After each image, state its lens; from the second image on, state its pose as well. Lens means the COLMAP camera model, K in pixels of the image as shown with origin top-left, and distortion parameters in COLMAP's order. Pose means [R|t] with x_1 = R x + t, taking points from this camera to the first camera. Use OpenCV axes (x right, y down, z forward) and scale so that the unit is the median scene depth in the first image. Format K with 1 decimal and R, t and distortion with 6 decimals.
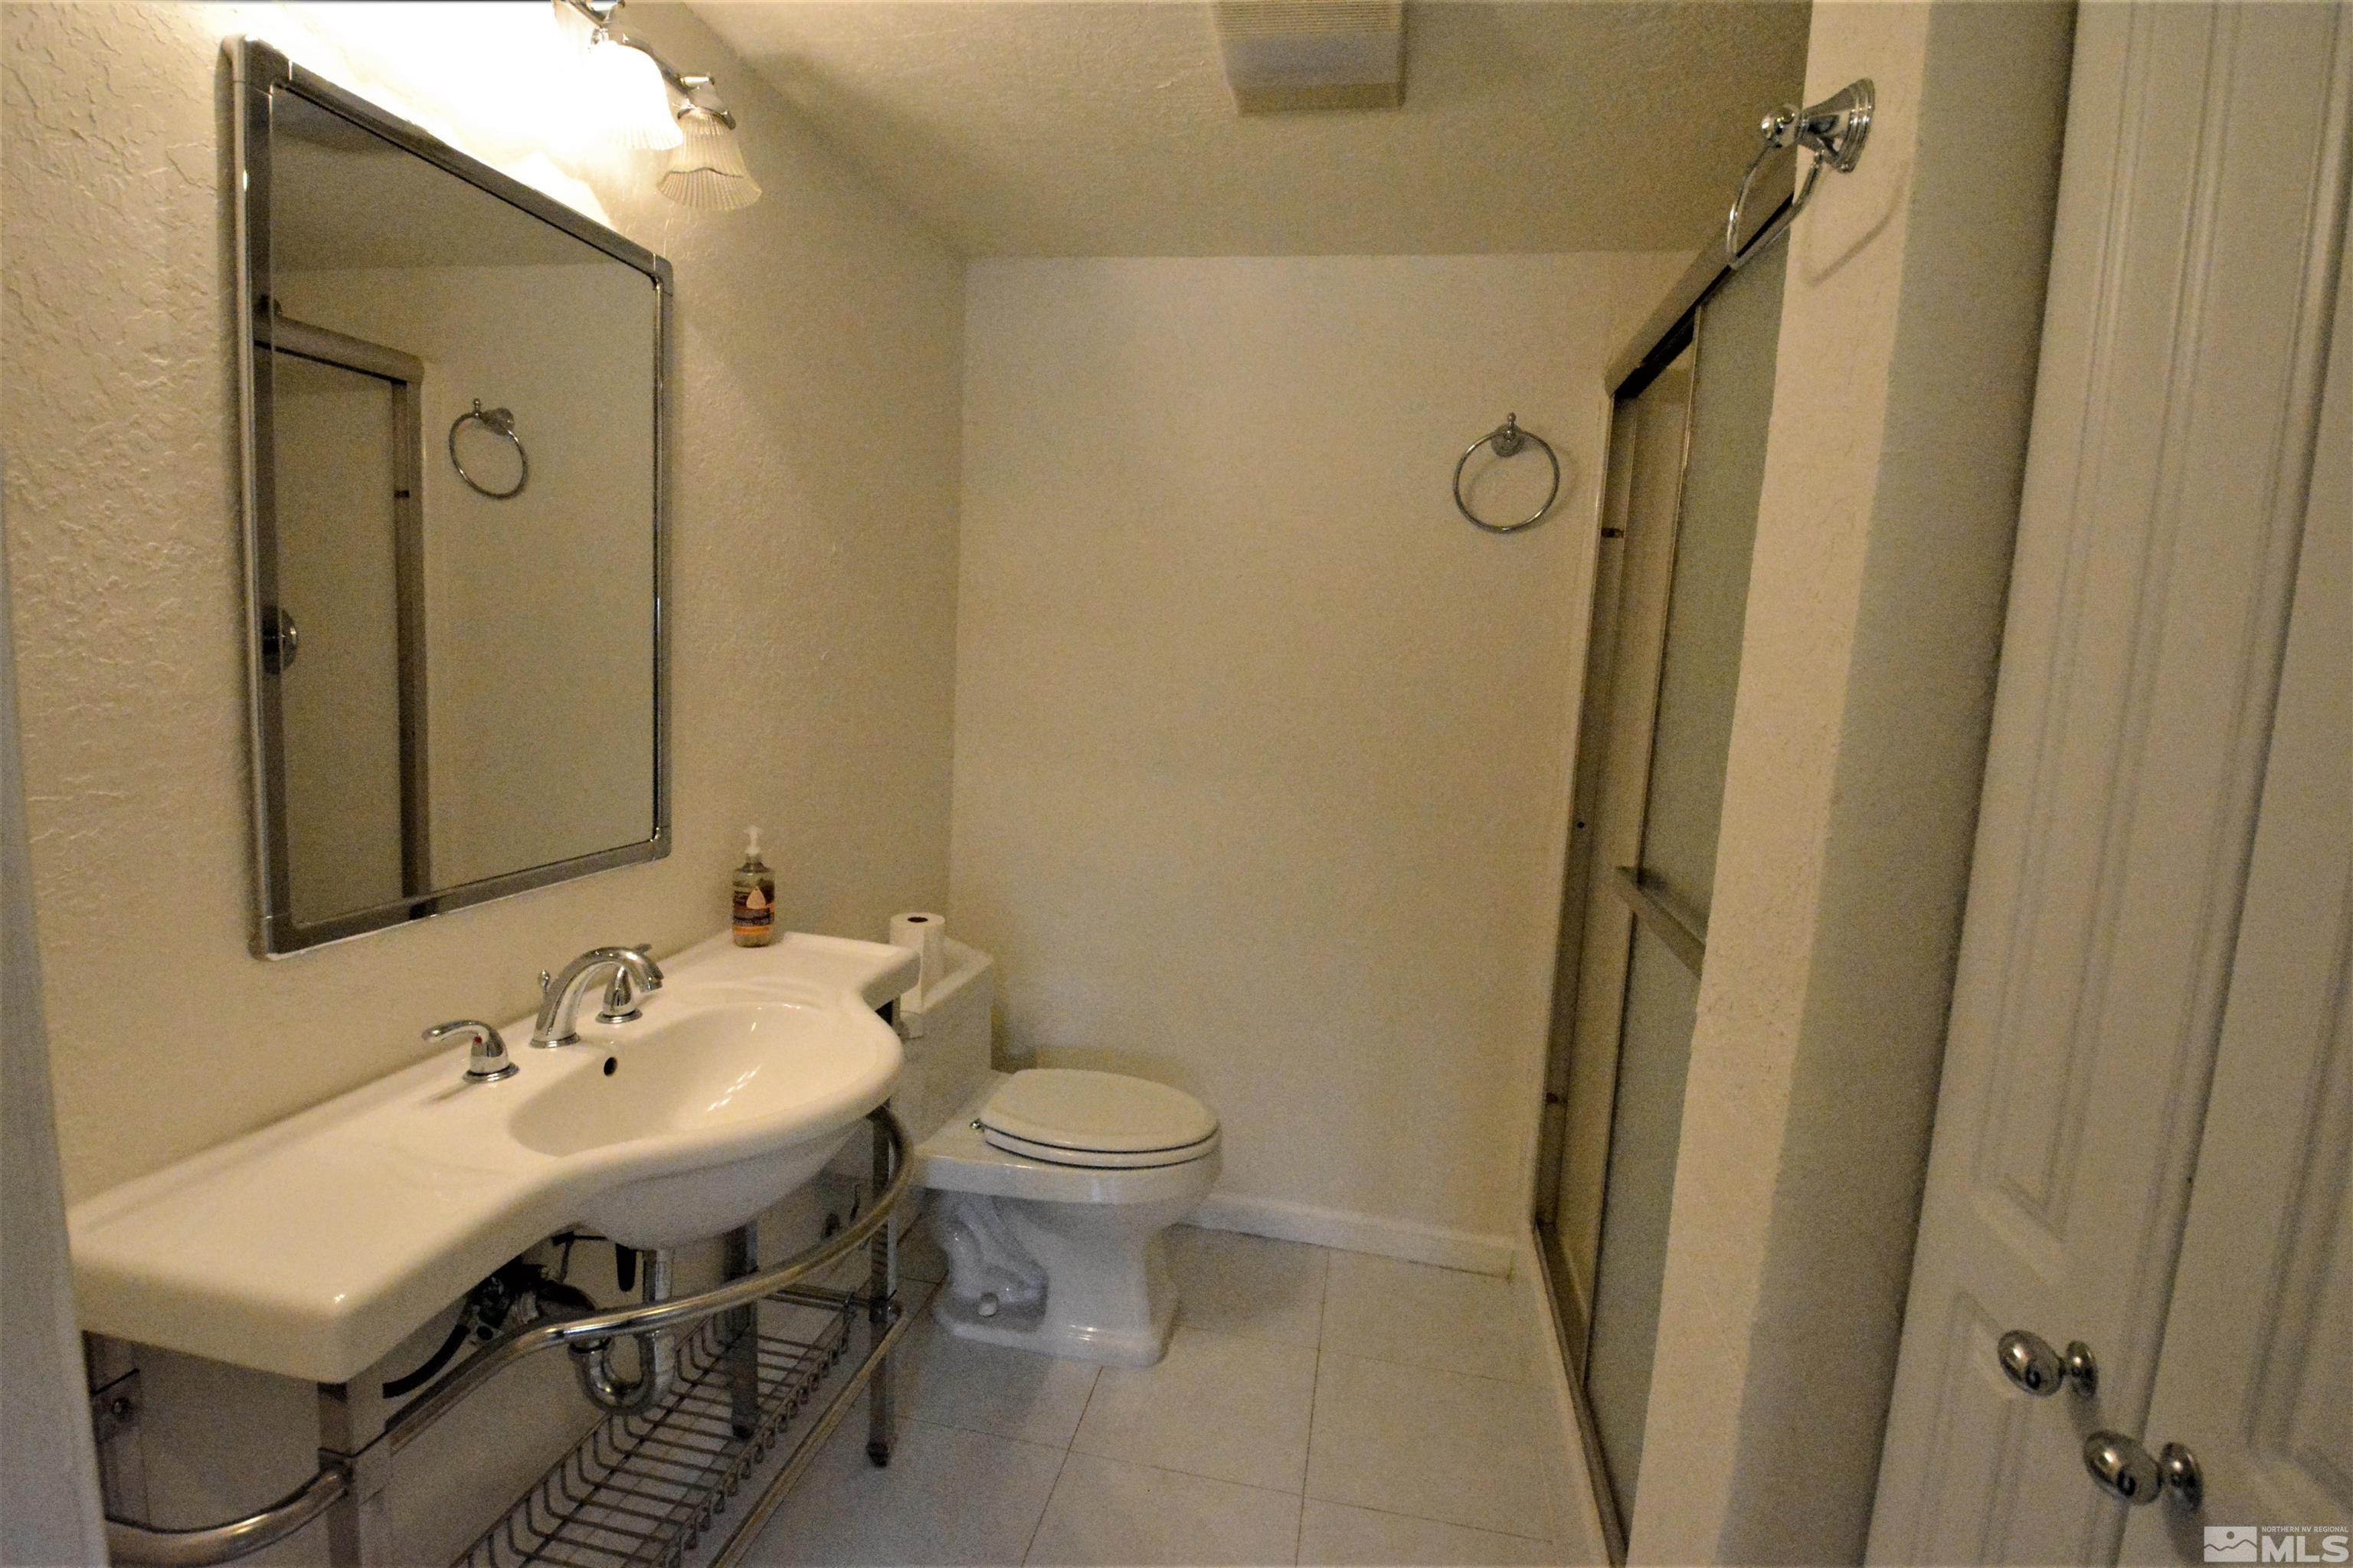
lens RADIAL K [[1129.0, 0, 1164.8], [0, 1129.0, 779.0], [0, 0, 1]] dist [0.006125, -0.017816]
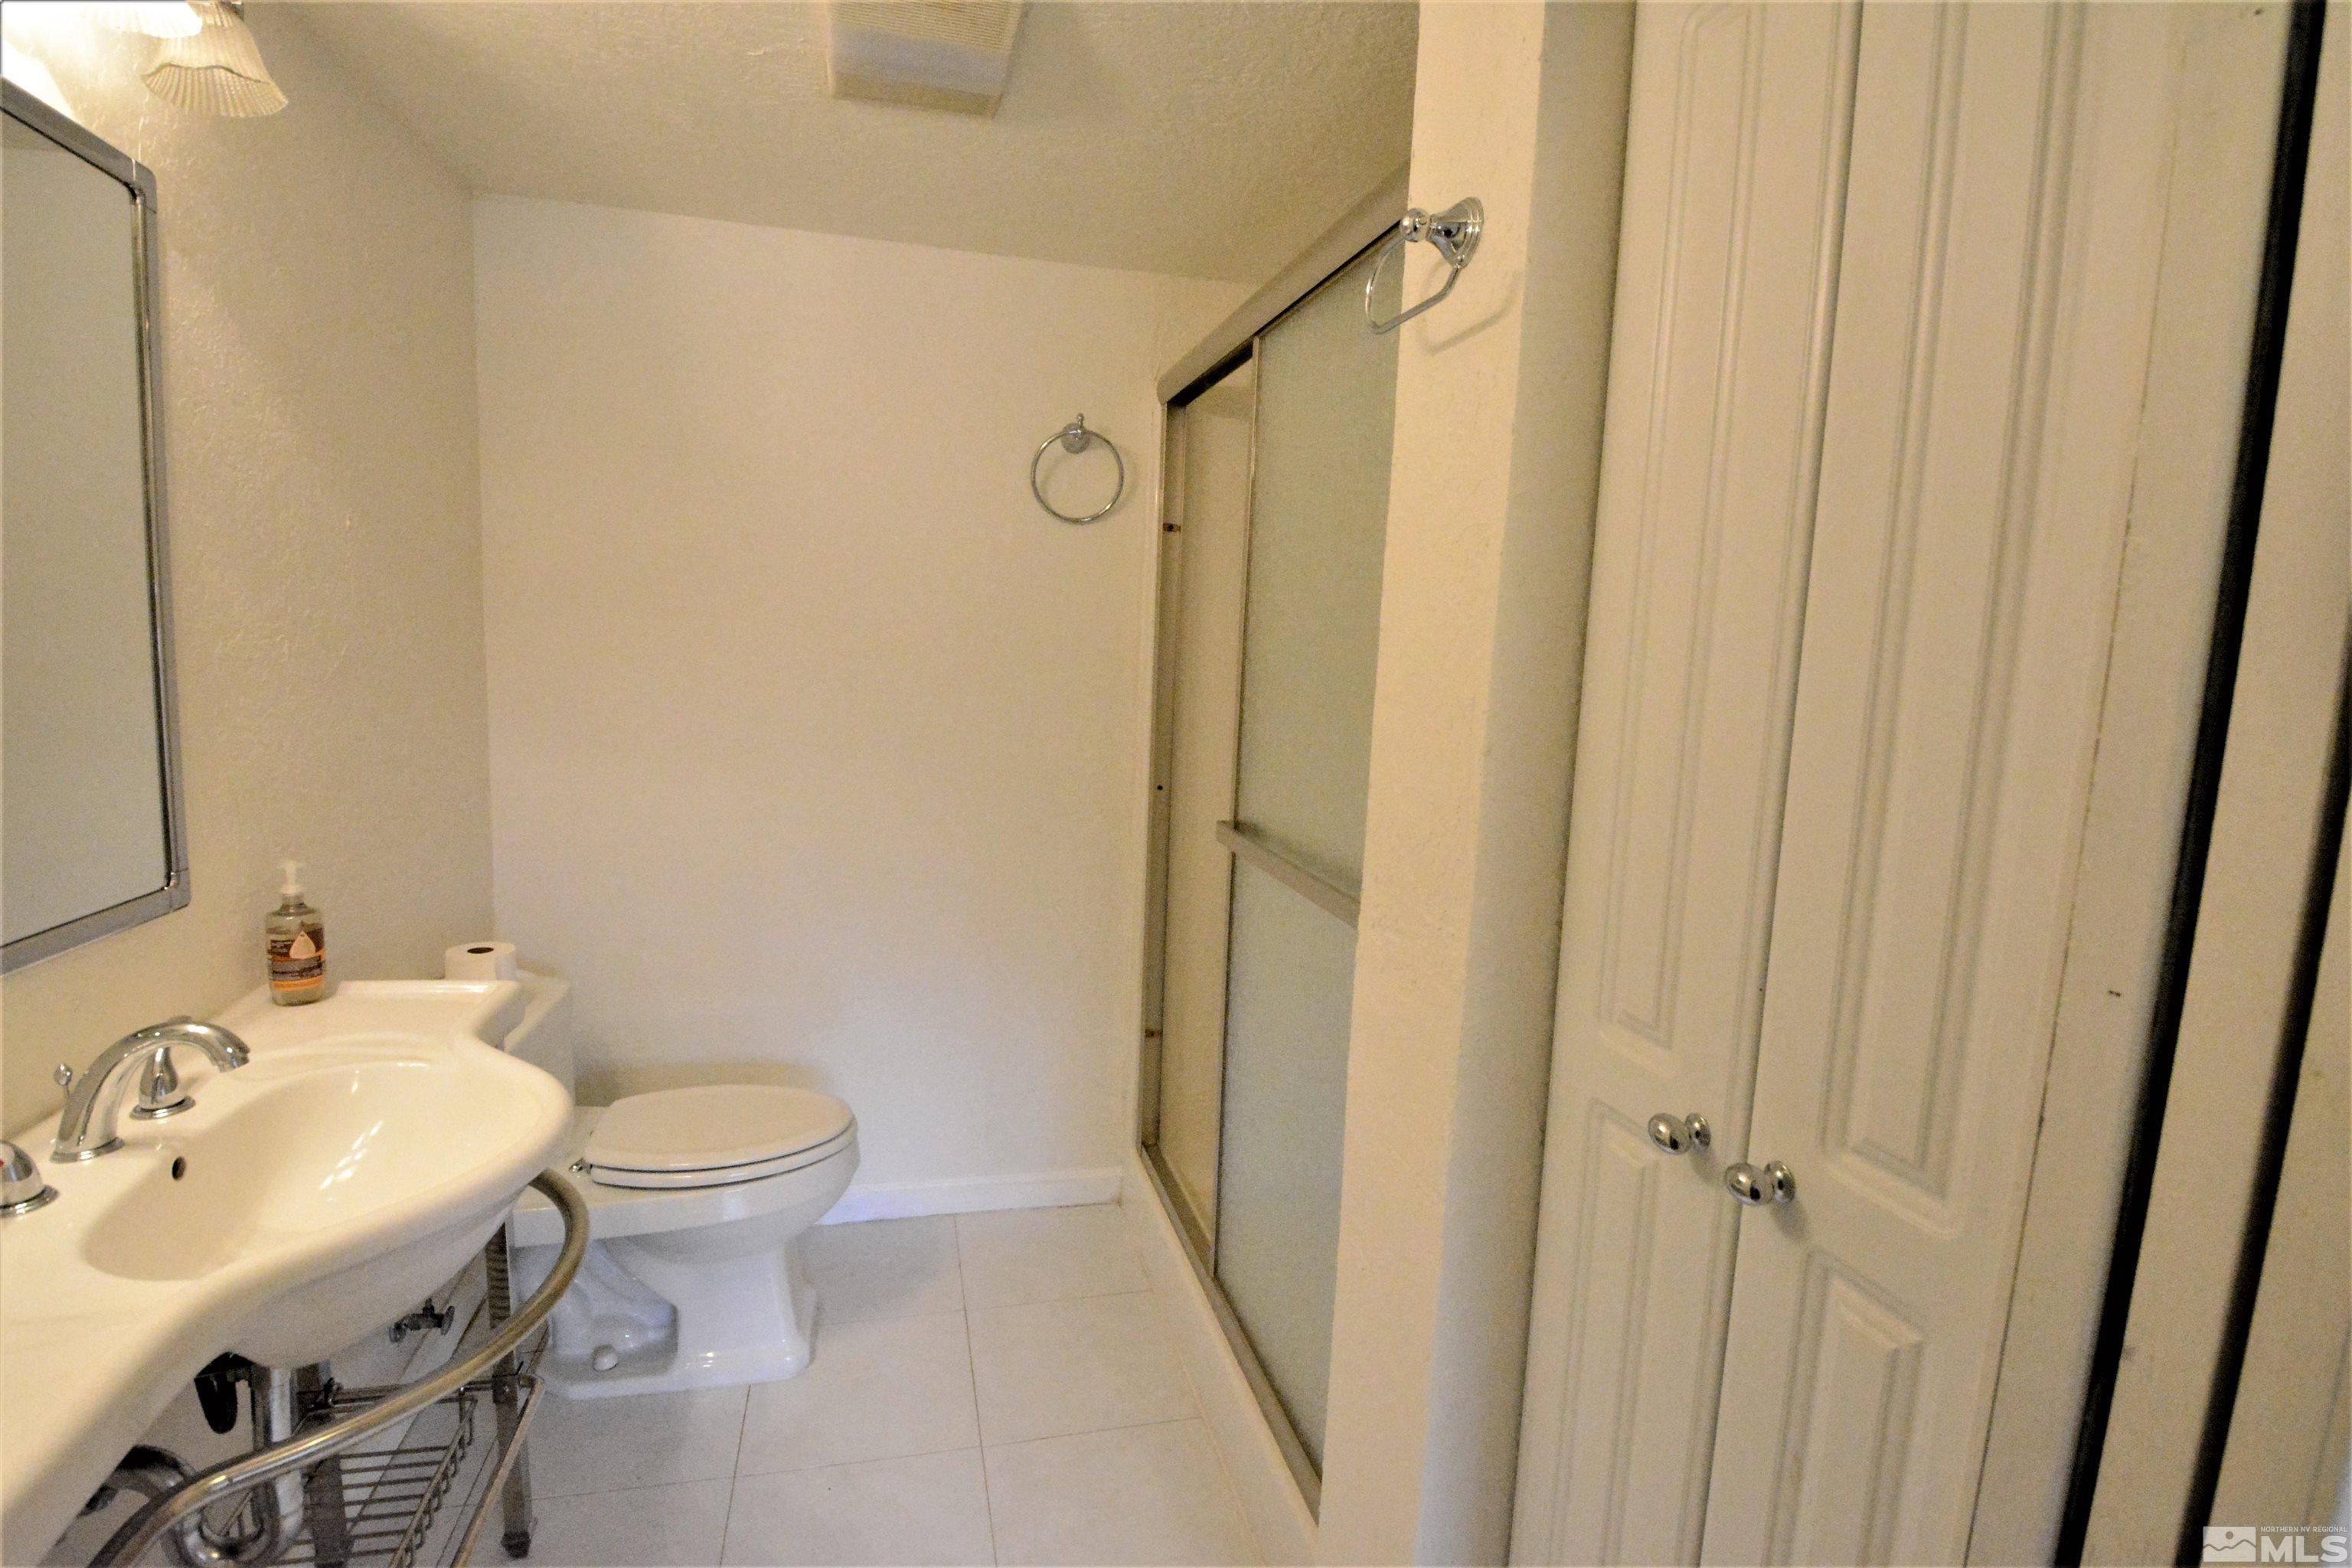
lens RADIAL K [[1128.5, 0, 1146.4], [0, 1128.5, 775.4], [0, 0, 1]] dist [0.006125, -0.017816]
pose [[0.908323, -0.066160, 0.413005, -0.129808], [0.059404, 0.997807, 0.029193, -0.007176], [-0.414030, -0.001983, 0.910261, -0.014497]]
